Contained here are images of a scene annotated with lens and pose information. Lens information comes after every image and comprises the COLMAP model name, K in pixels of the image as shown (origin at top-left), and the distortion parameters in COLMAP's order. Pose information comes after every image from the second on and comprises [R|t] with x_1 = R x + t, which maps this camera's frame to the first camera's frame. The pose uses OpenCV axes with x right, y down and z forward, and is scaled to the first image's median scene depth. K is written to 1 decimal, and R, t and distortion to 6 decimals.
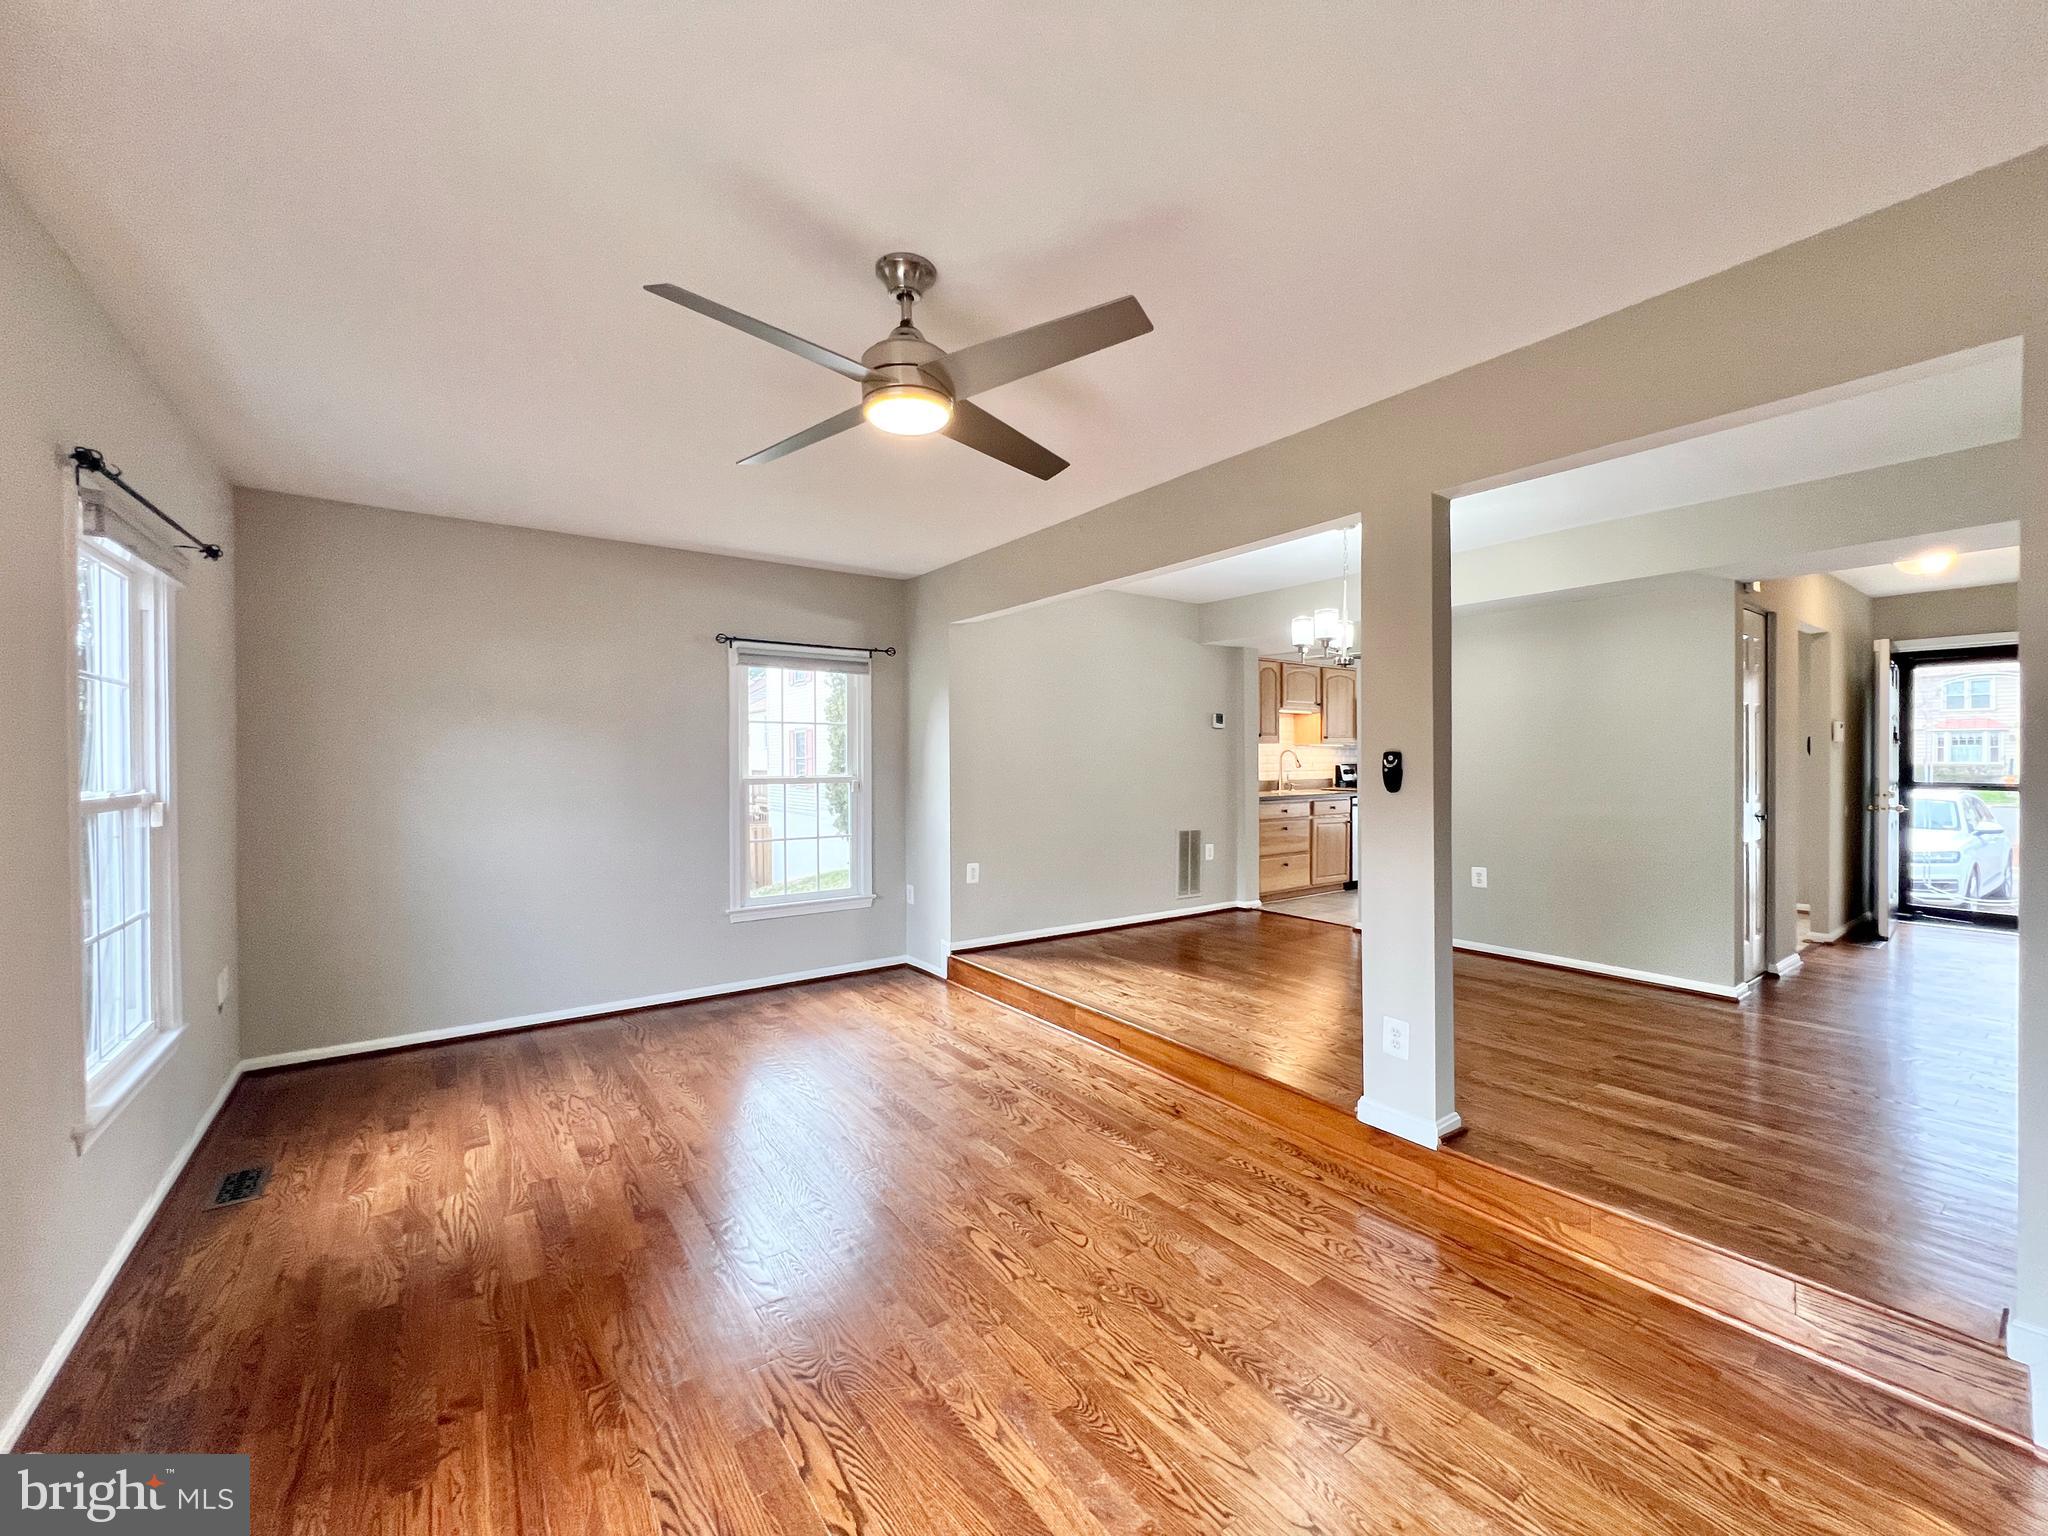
lens RADIAL K [[821.3, 0, 1015.8], [0, 821.3, 763.2], [0, 0, 1]] dist [0.000934, 0.000516]
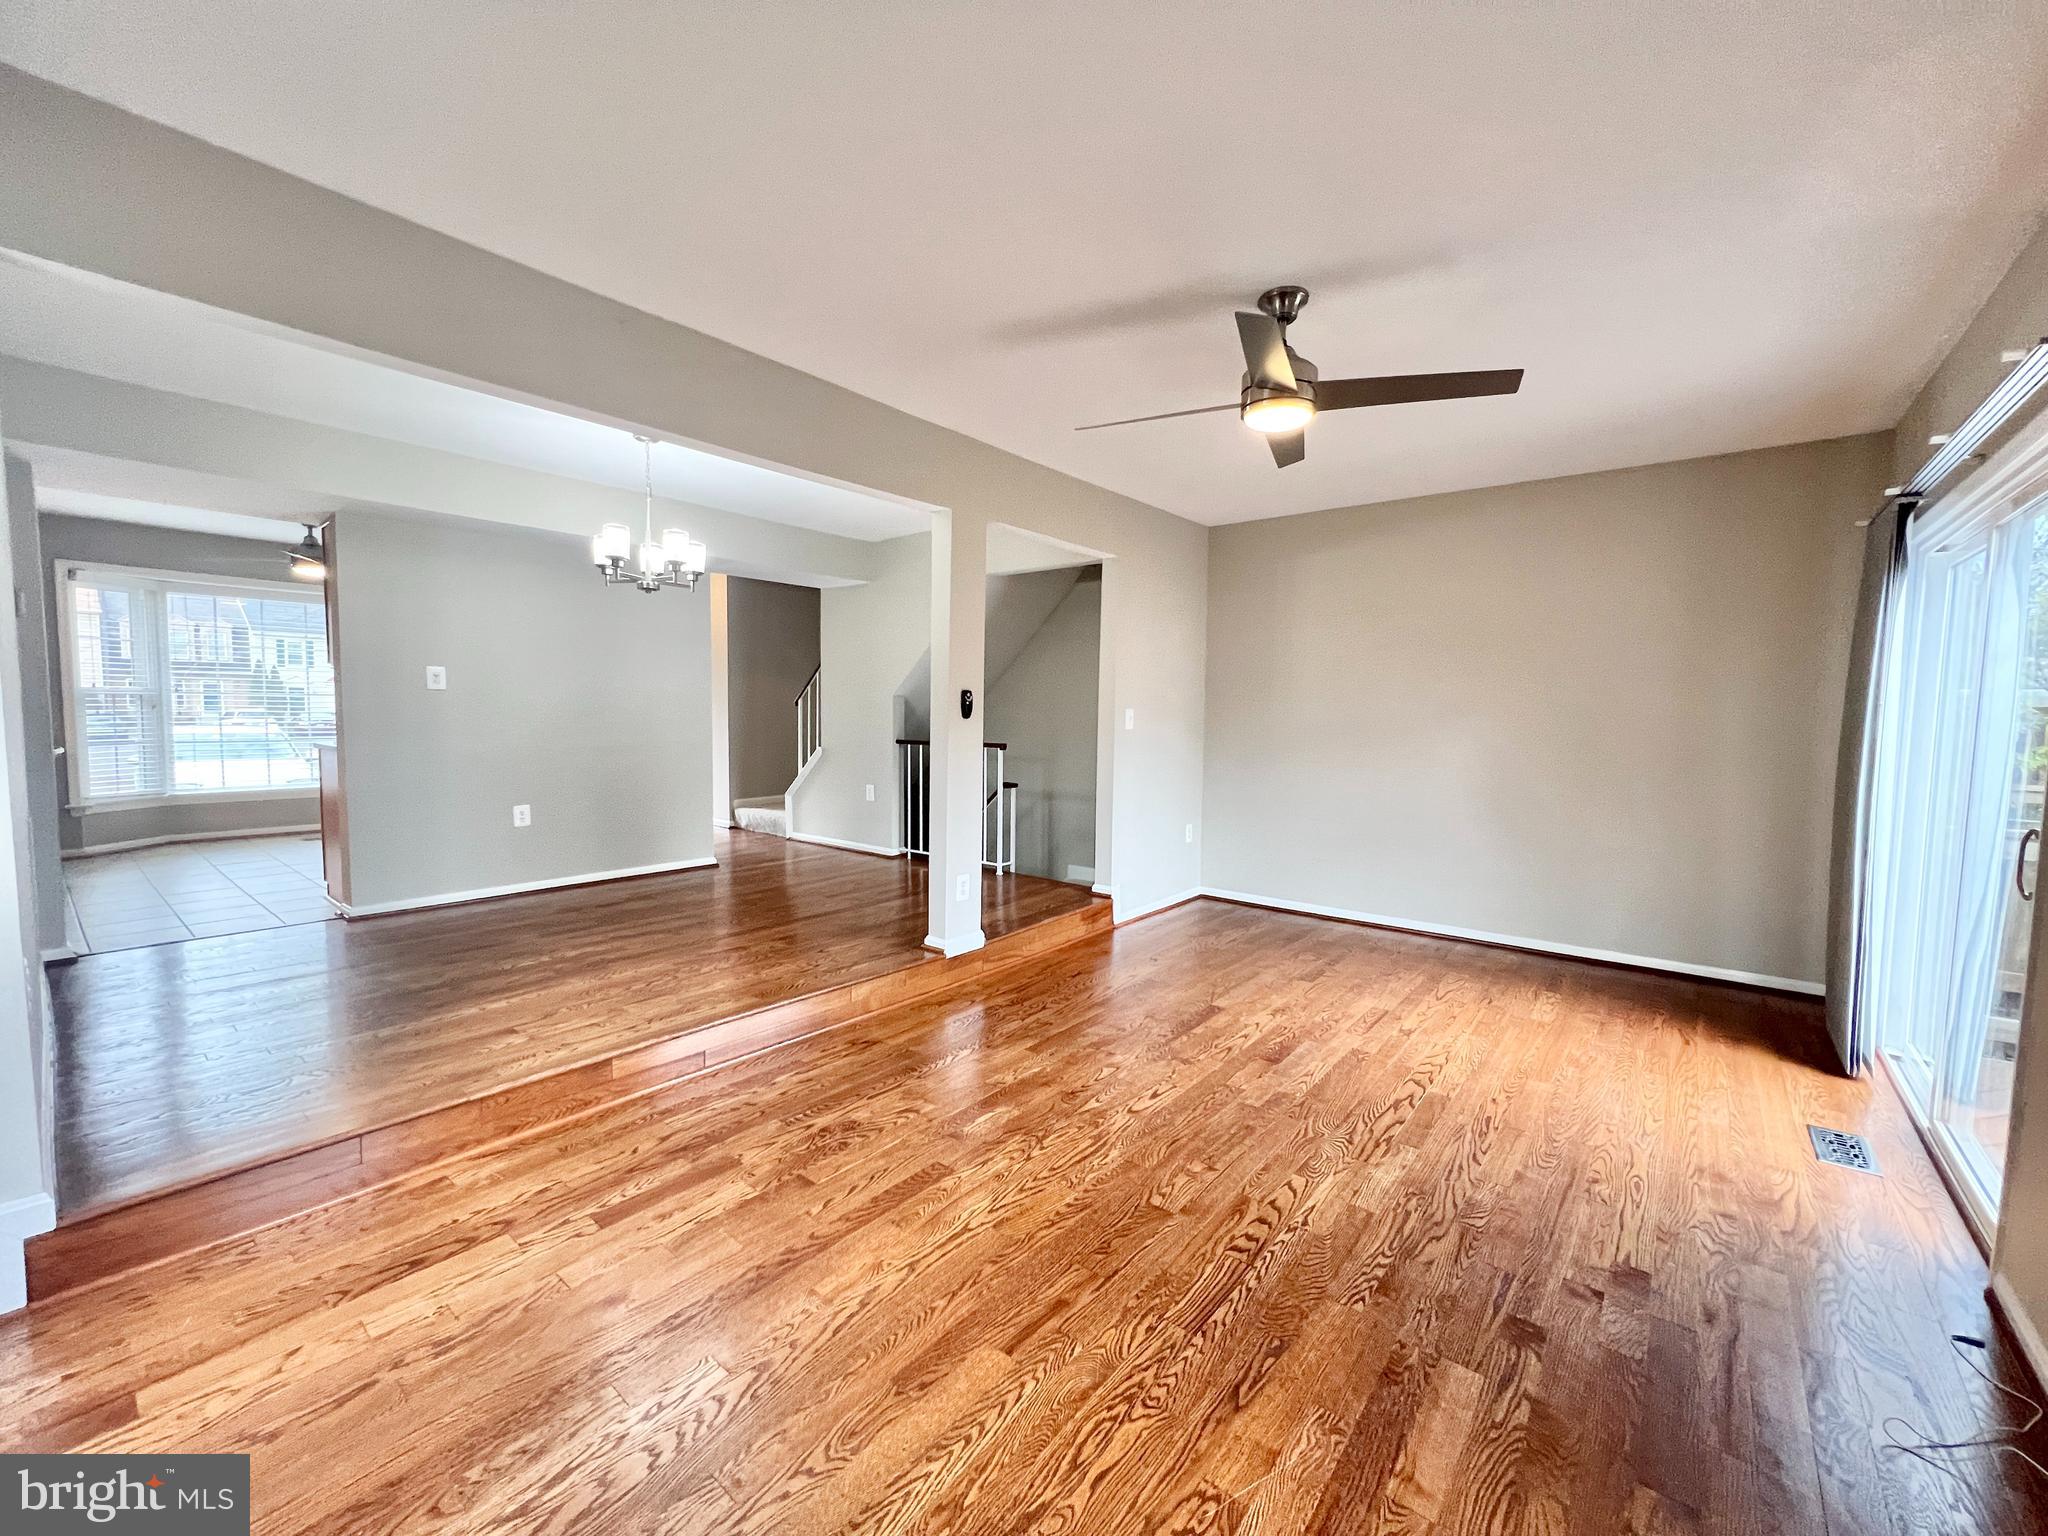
lens RADIAL K [[821.3, 0, 1019.9], [0, 821.3, 764.0], [0, 0, 1]] dist [0.000934, 0.000516]
pose [[-0.258107, -0.065174, 0.963916, -0.486020], [-0.008560, 0.997837, 0.065175, 0.010133], [-0.966079, 0.008571, -0.258106, 0.652315]]
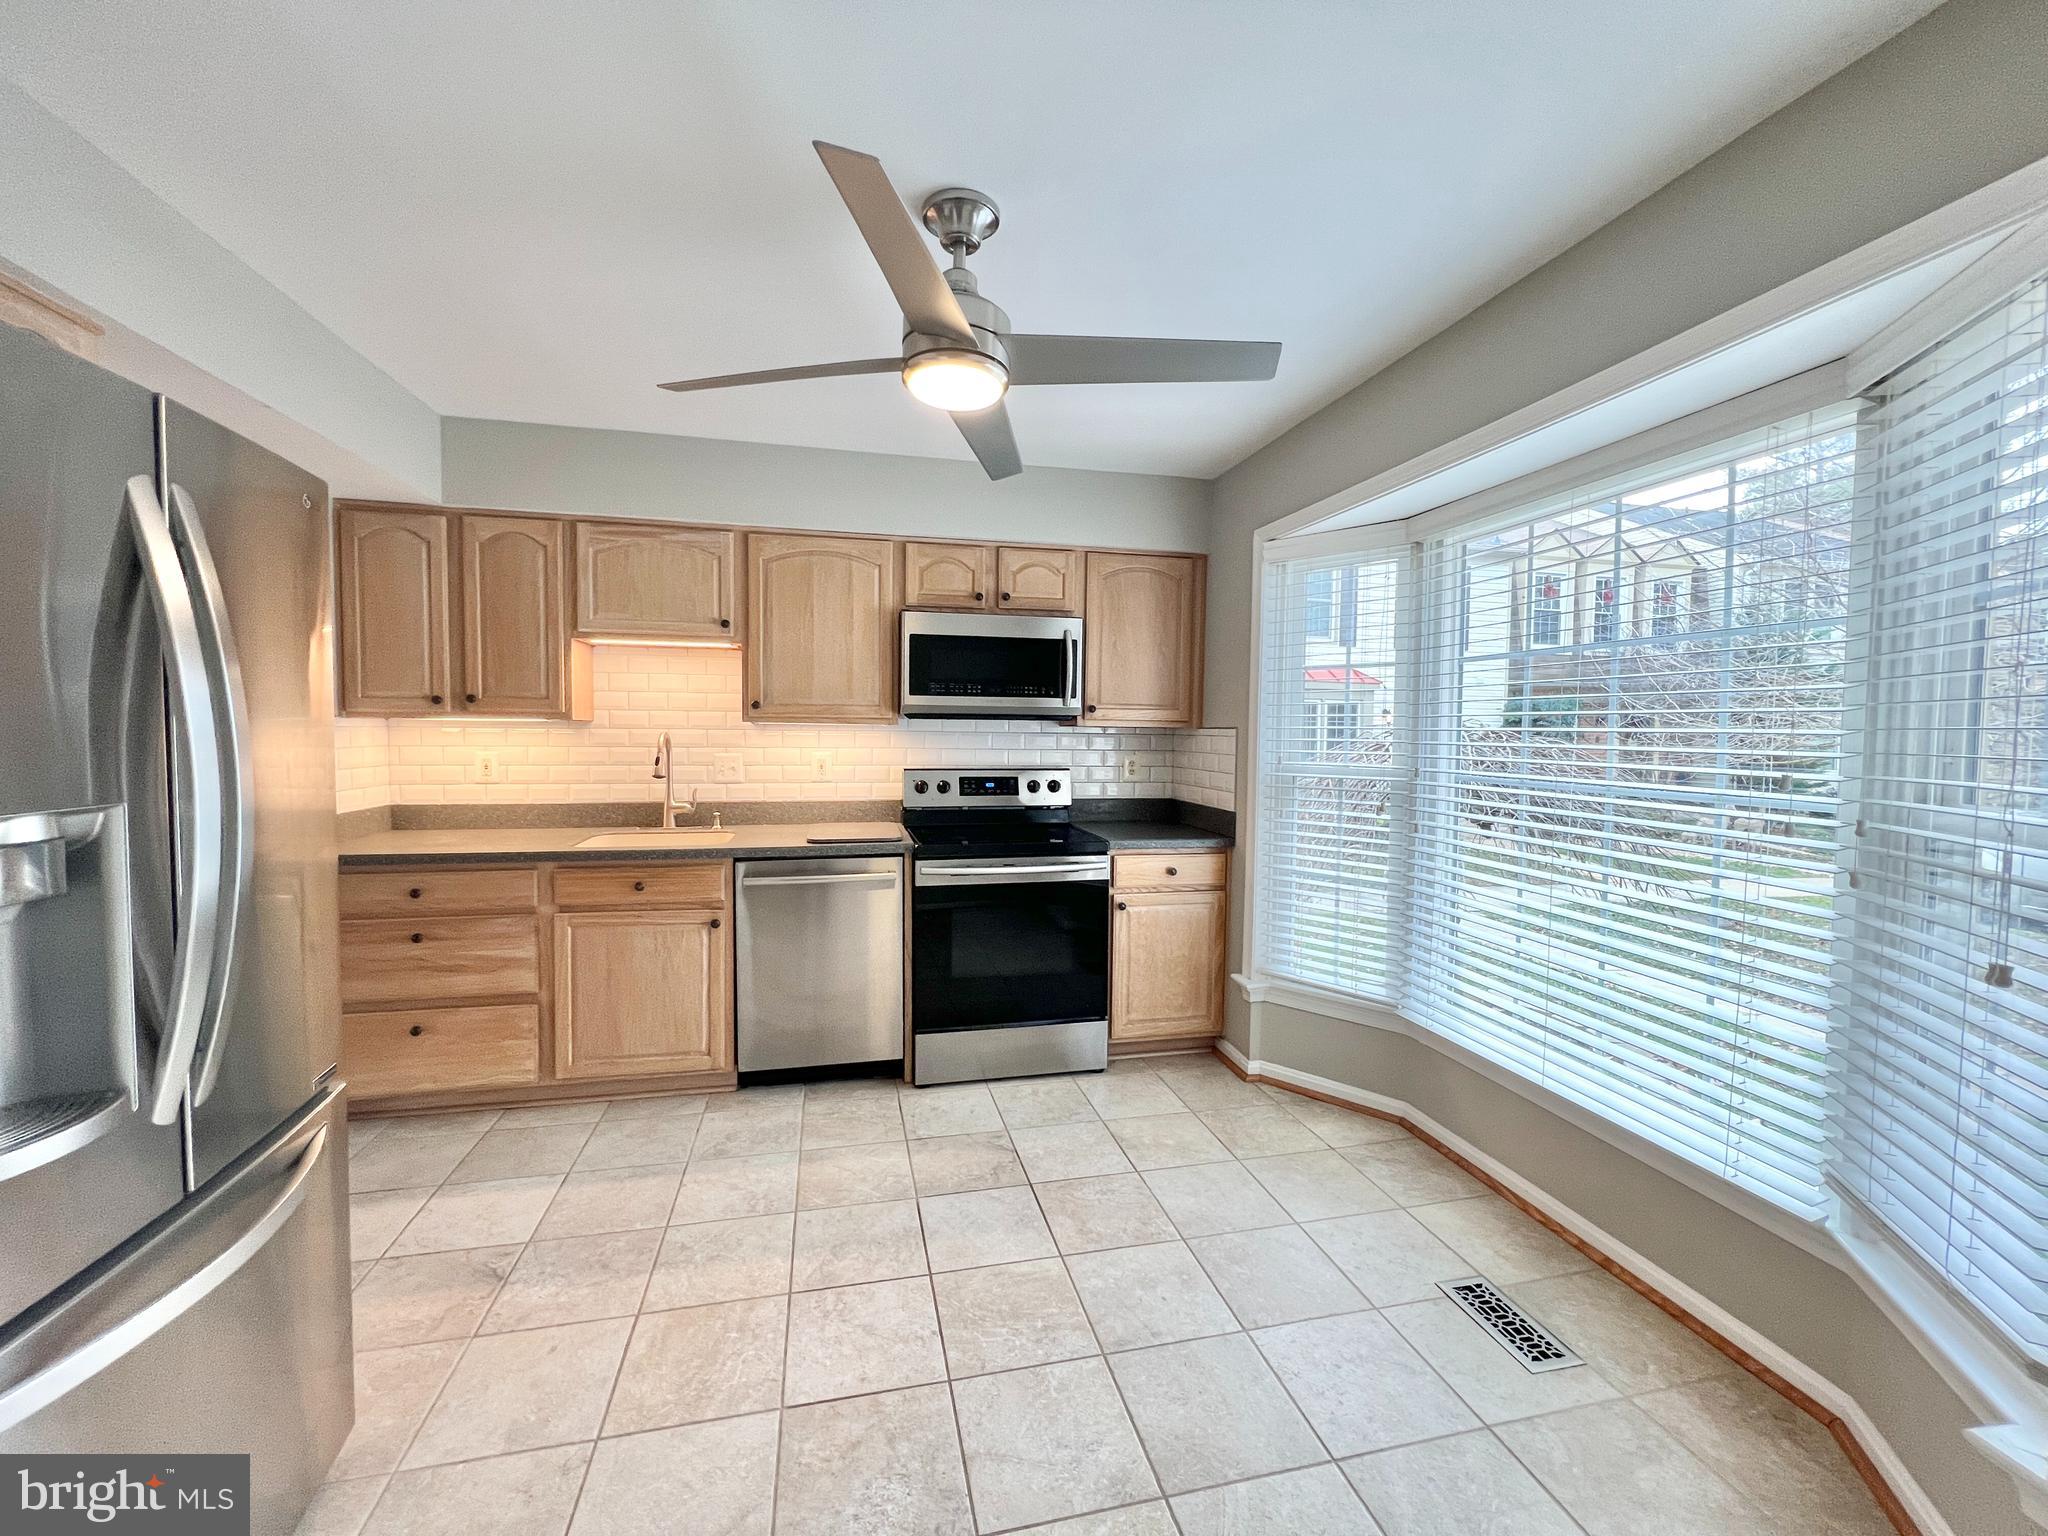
lens RADIAL K [[821.3, 0, 1019.7], [0, 821.3, 761.8], [0, 0, 1]] dist [0.000934, 0.000516]
pose [[0.920805, 0.028860, -0.388955, 0.952009], [-0.016173, 0.999226, 0.035855, -0.028772], [0.389689, -0.026725, 0.920559, 0.971460]]
